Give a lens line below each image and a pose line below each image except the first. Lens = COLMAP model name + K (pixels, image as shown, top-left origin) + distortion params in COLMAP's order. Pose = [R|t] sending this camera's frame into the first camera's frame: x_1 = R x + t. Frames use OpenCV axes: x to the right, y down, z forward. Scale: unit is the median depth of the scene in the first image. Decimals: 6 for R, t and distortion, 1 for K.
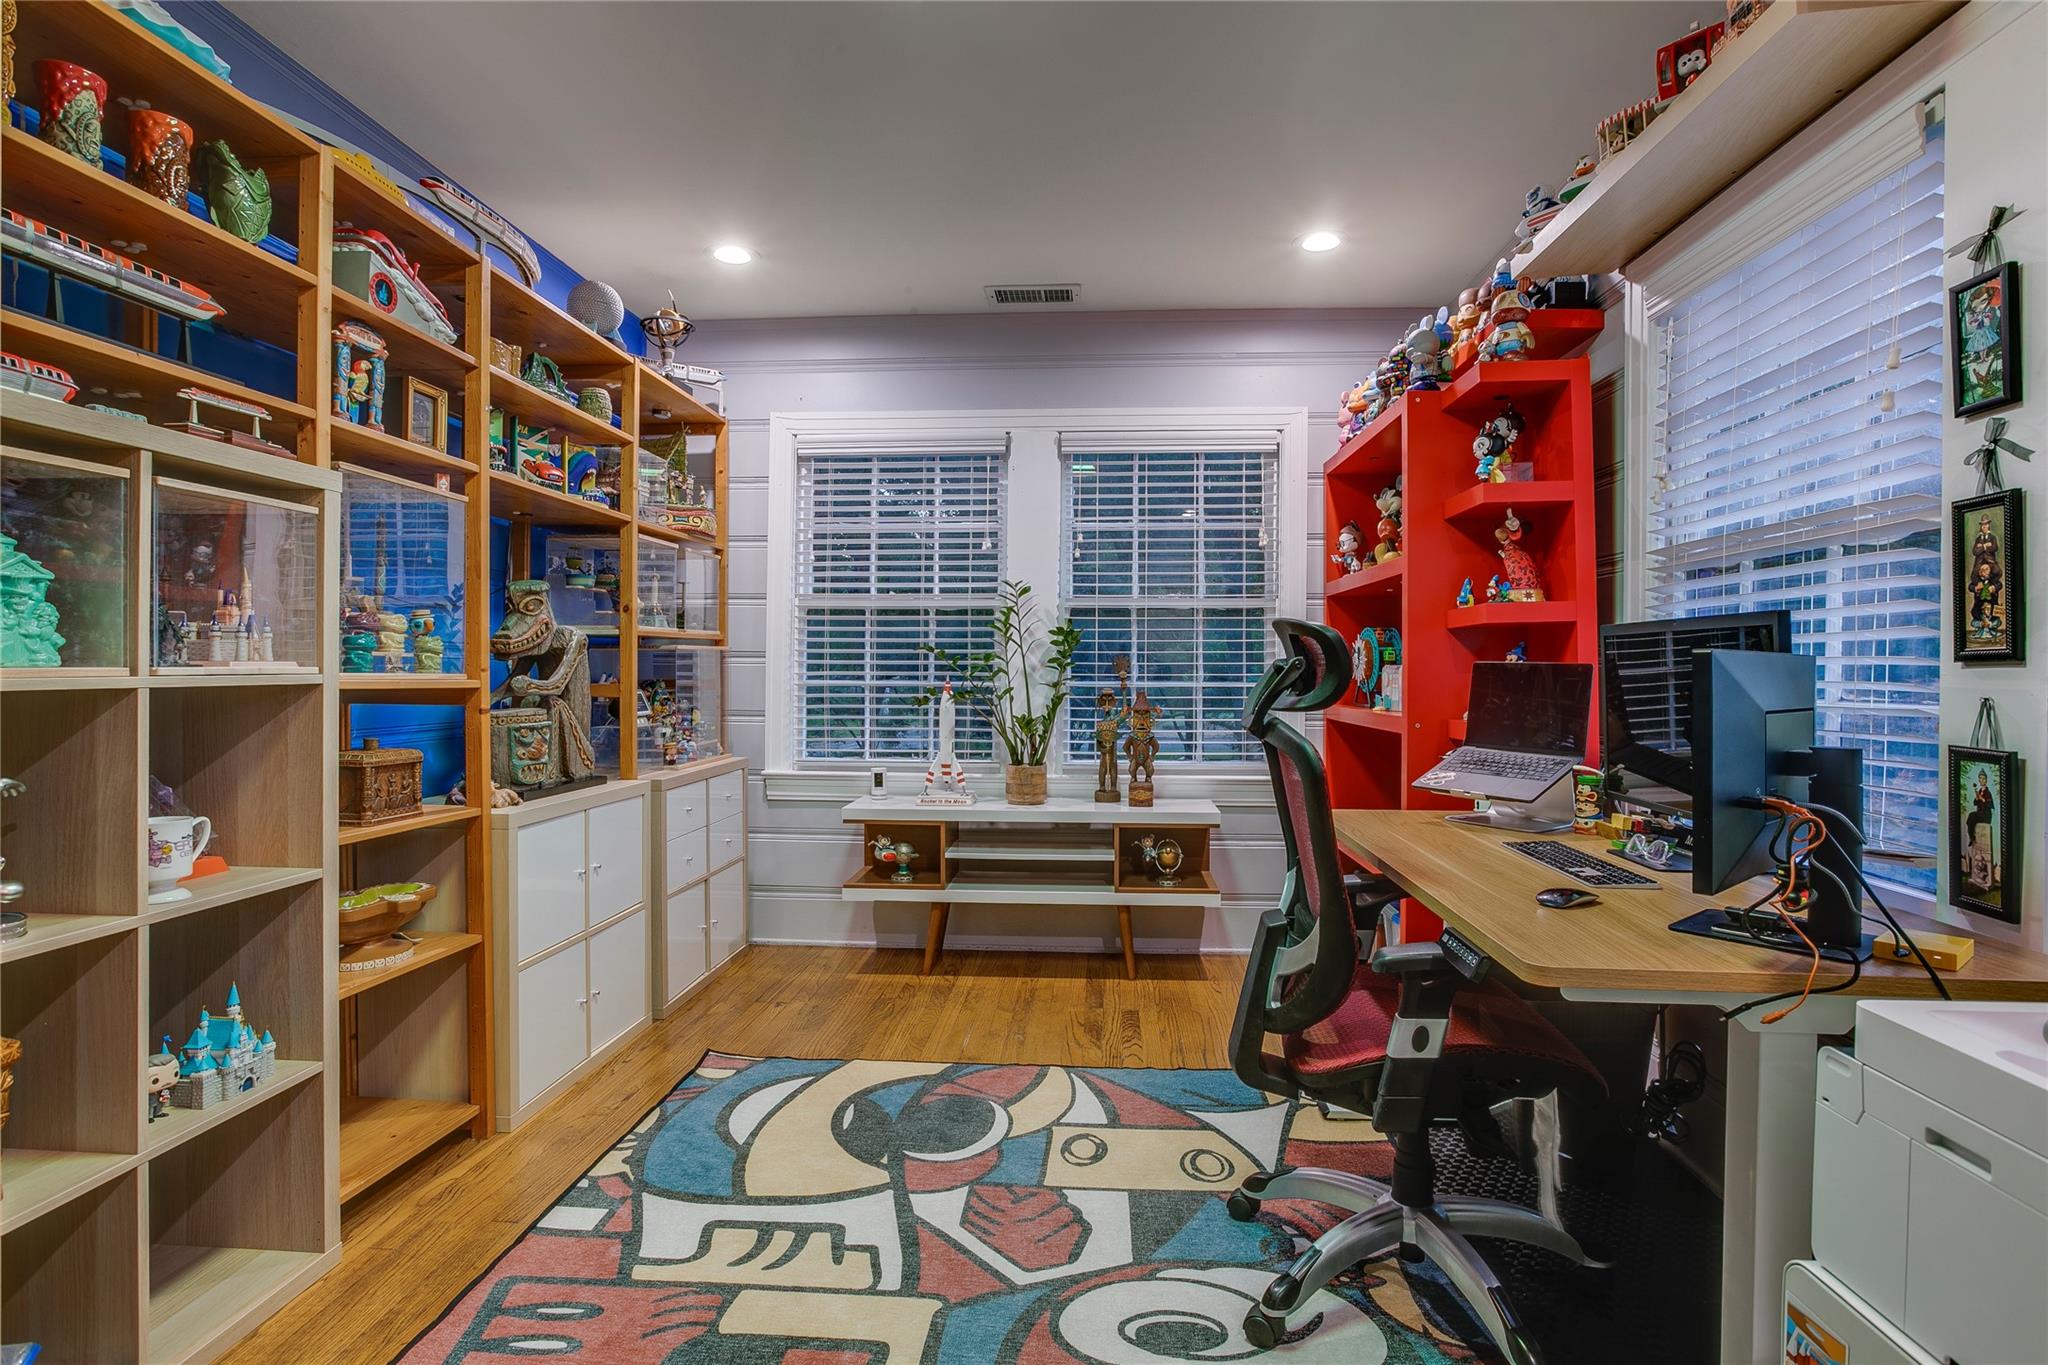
lens RADIAL K [[1007.6, 0, 1029.6], [0, 1007.6, 674.2], [0, 0, 1]] dist [-0.033376, 0.006339]
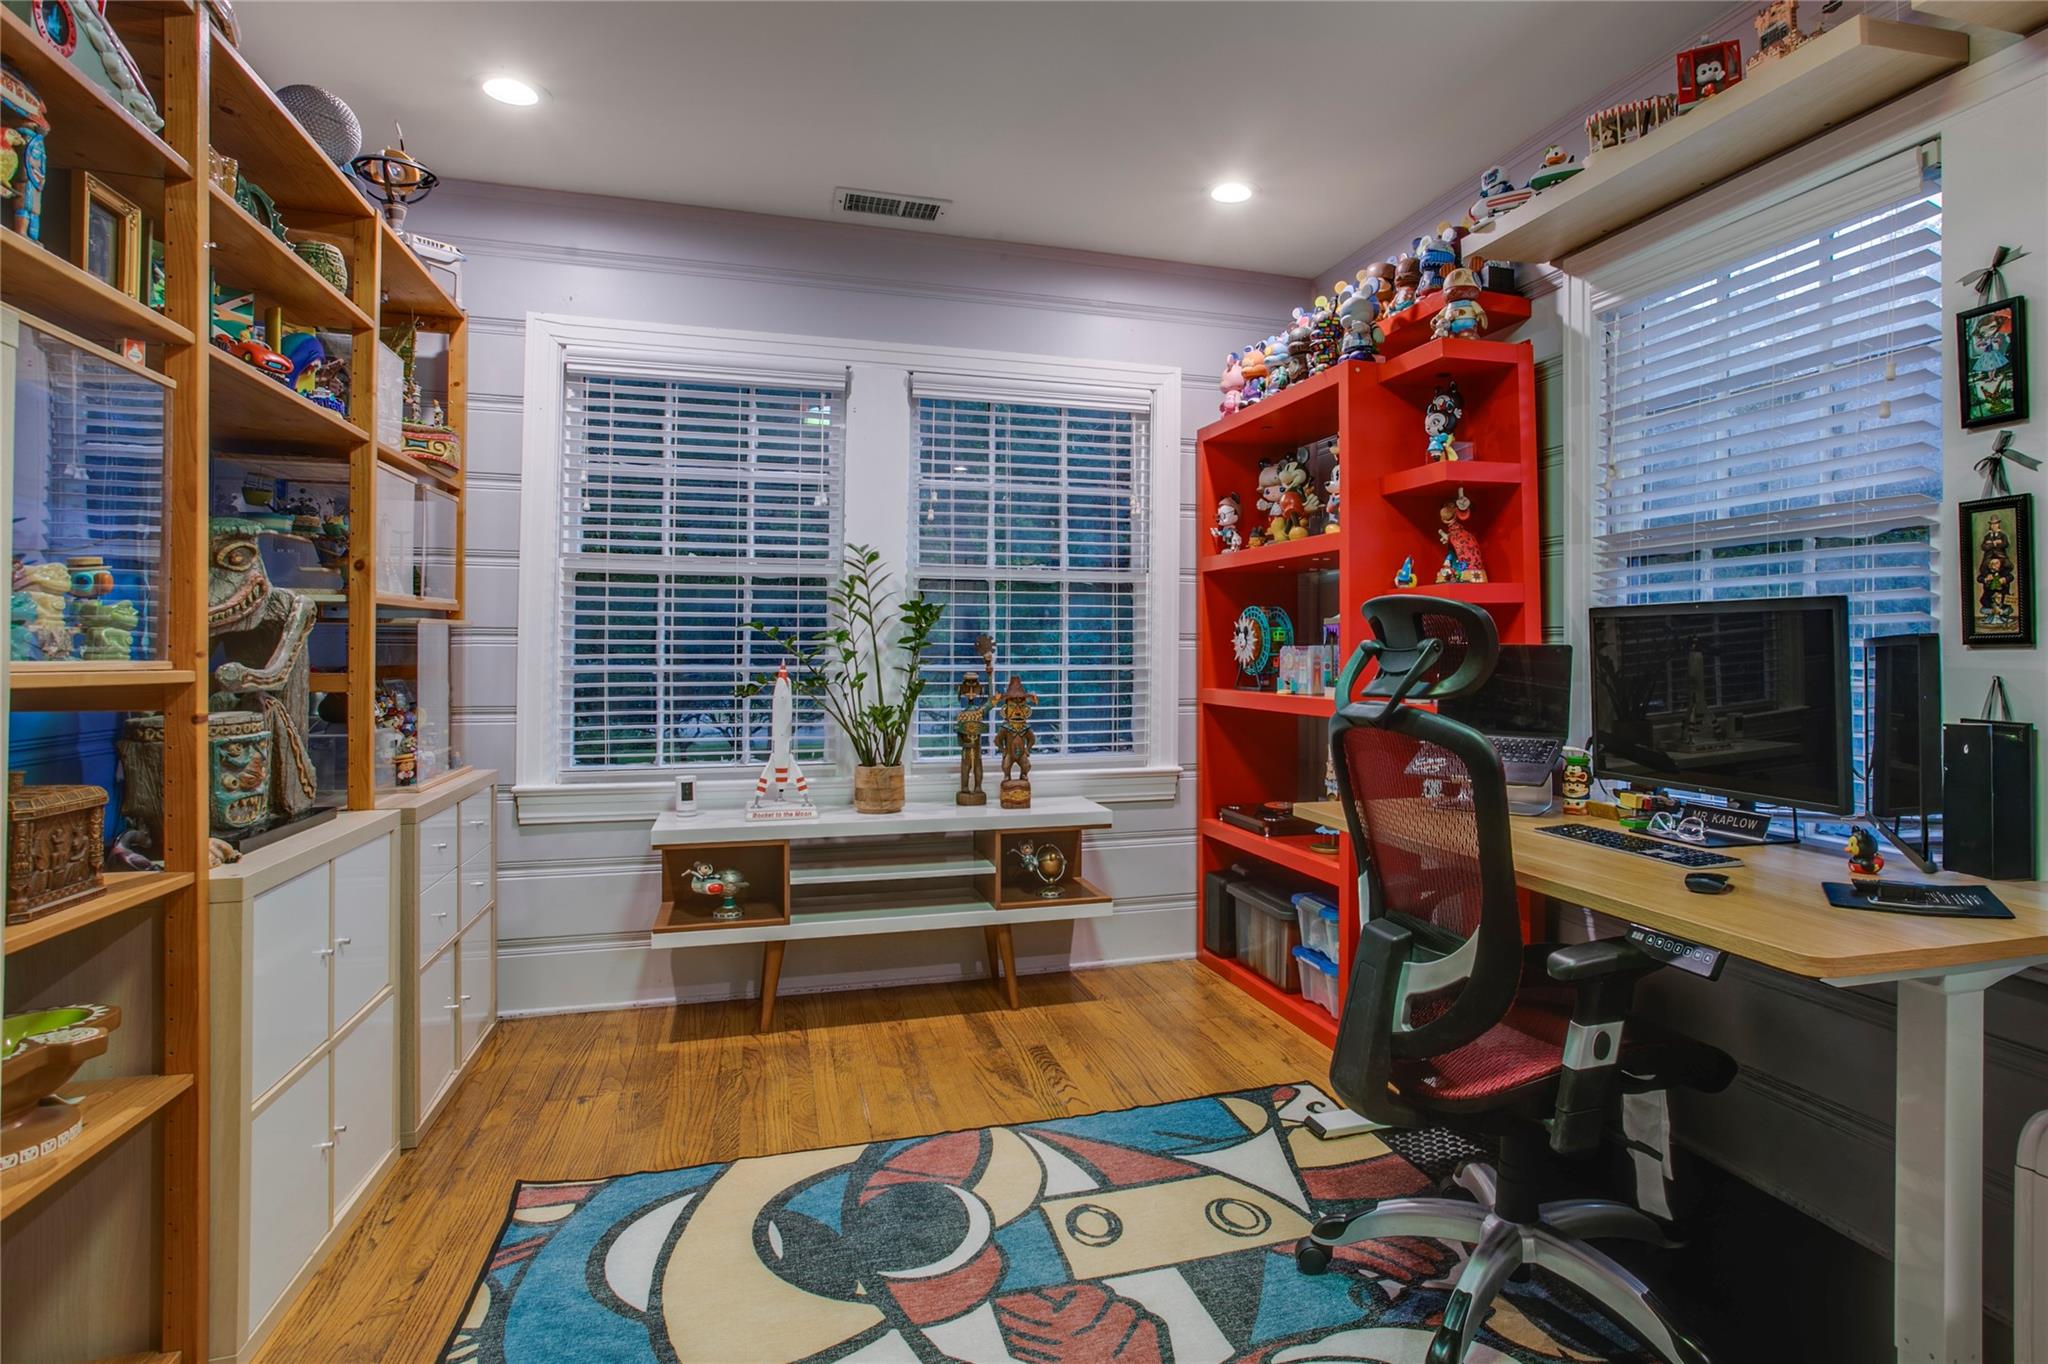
lens RADIAL K [[1104.3, 0, 1224.8], [0, 1104.3, 642.4], [0, 0, 1]] dist [-0.046085, 0.019053]
pose [[0.923480, 0.001434, 0.383645, -0.157726], [0.002982, 0.999936, -0.010915, -0.001939], [-0.383636, 0.011224, 0.923416, 0.087995]]
